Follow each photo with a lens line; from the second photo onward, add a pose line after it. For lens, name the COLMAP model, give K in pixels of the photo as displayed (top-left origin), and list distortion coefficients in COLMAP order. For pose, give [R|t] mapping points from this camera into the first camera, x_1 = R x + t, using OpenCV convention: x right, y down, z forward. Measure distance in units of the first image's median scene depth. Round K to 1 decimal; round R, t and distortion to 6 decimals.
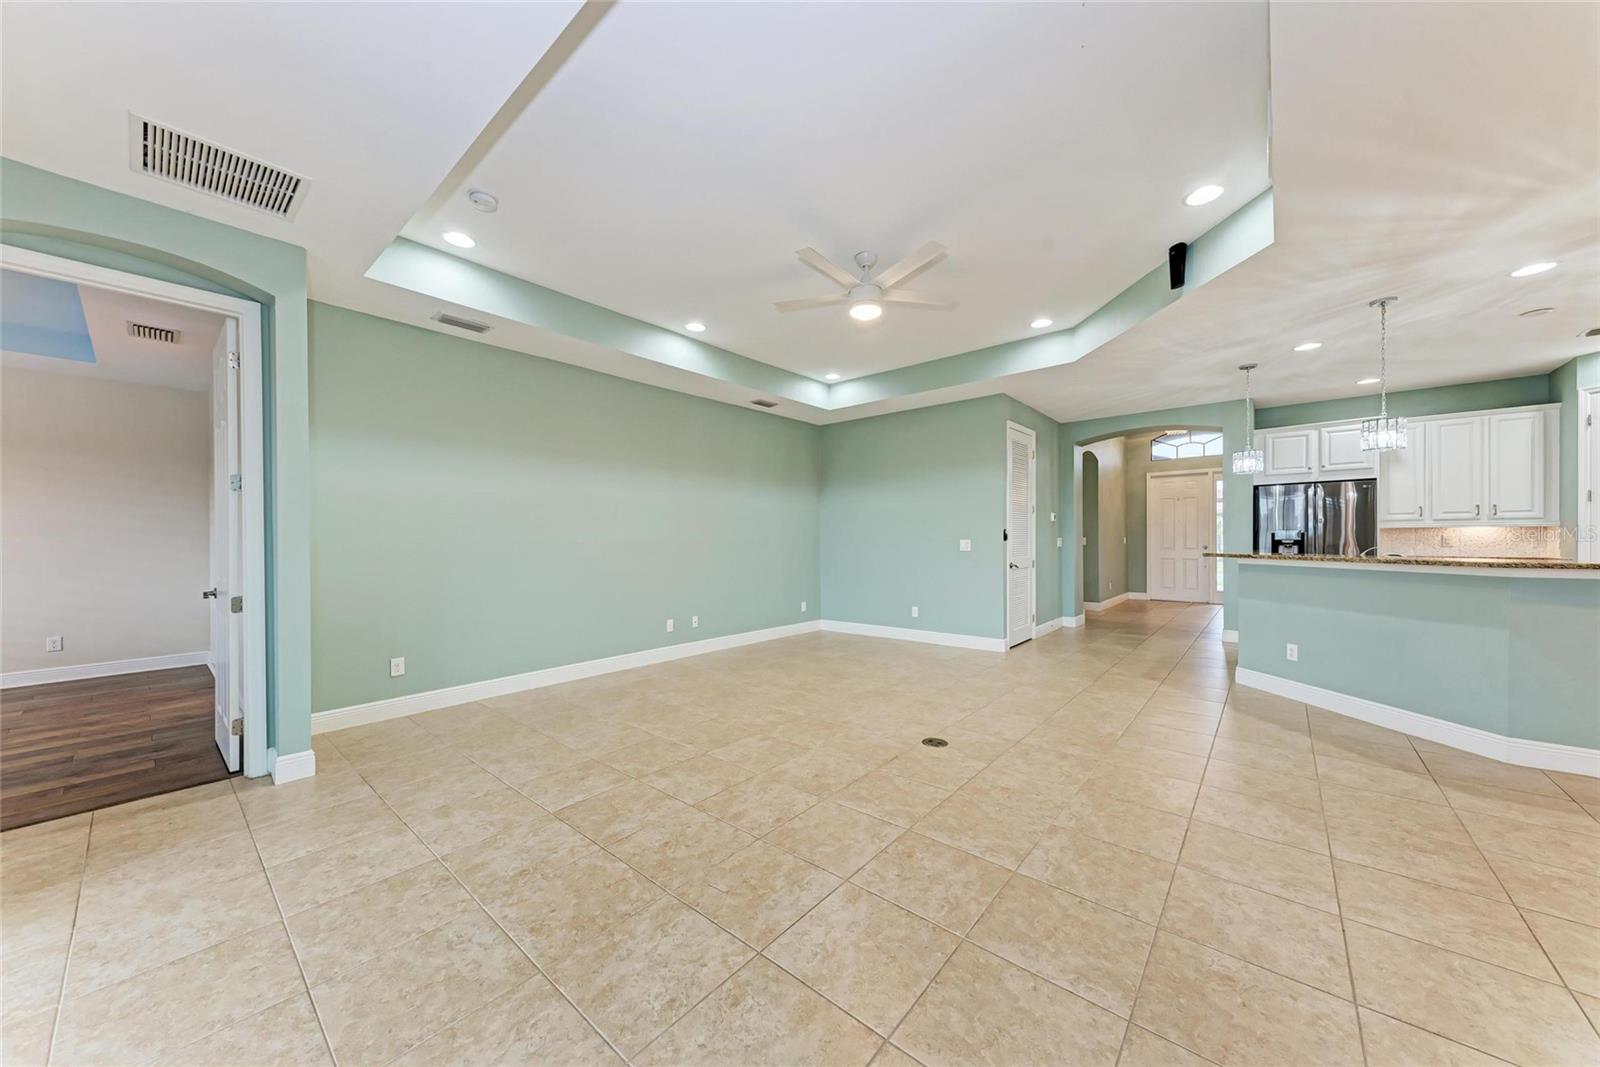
lens RADIAL K [[537.4, 0, 803.7], [0, 537.4, 537.8], [0, 0, 1]] dist [-0.007011, -0.000039]
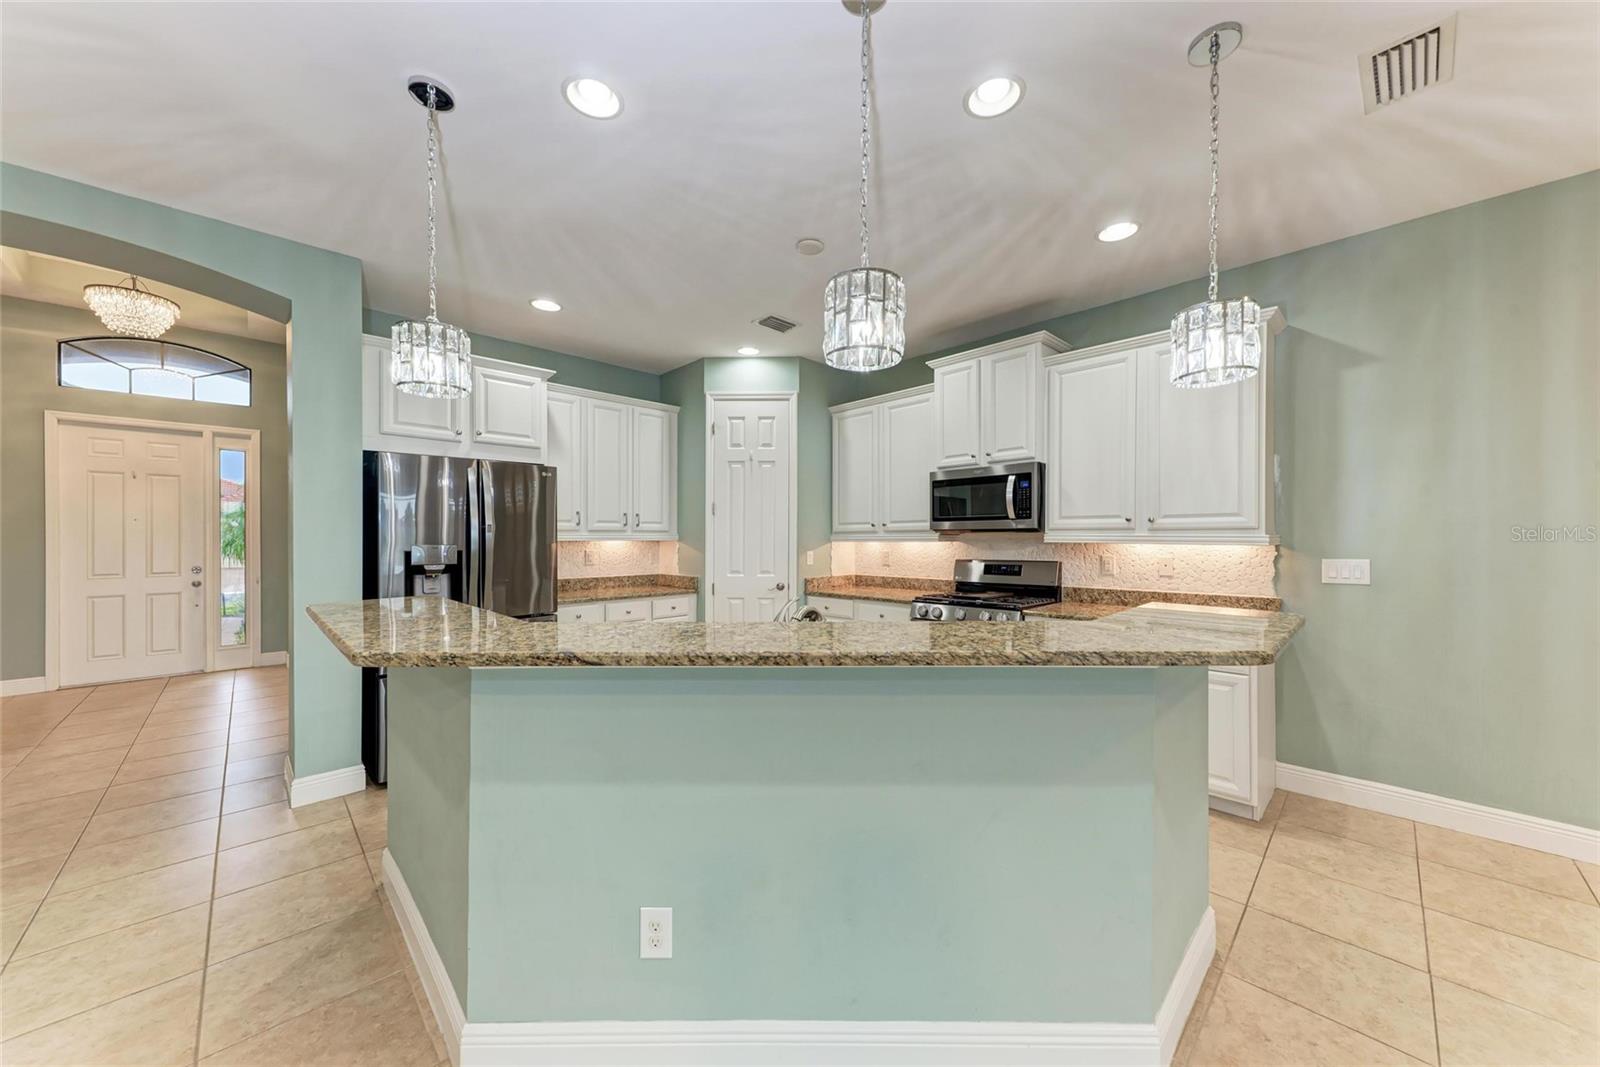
lens RADIAL K [[565.7, 0, 800.3], [0, 565.7, 538.0], [0, 0, 1]] dist [0.002094, 0.000017]
pose [[0.076802, 0.006241, 0.997027, 0.399988], [0.000442, 0.999980, -0.006293, -0.017246], [-0.997046, 0.000924, 0.076798, 0.616562]]
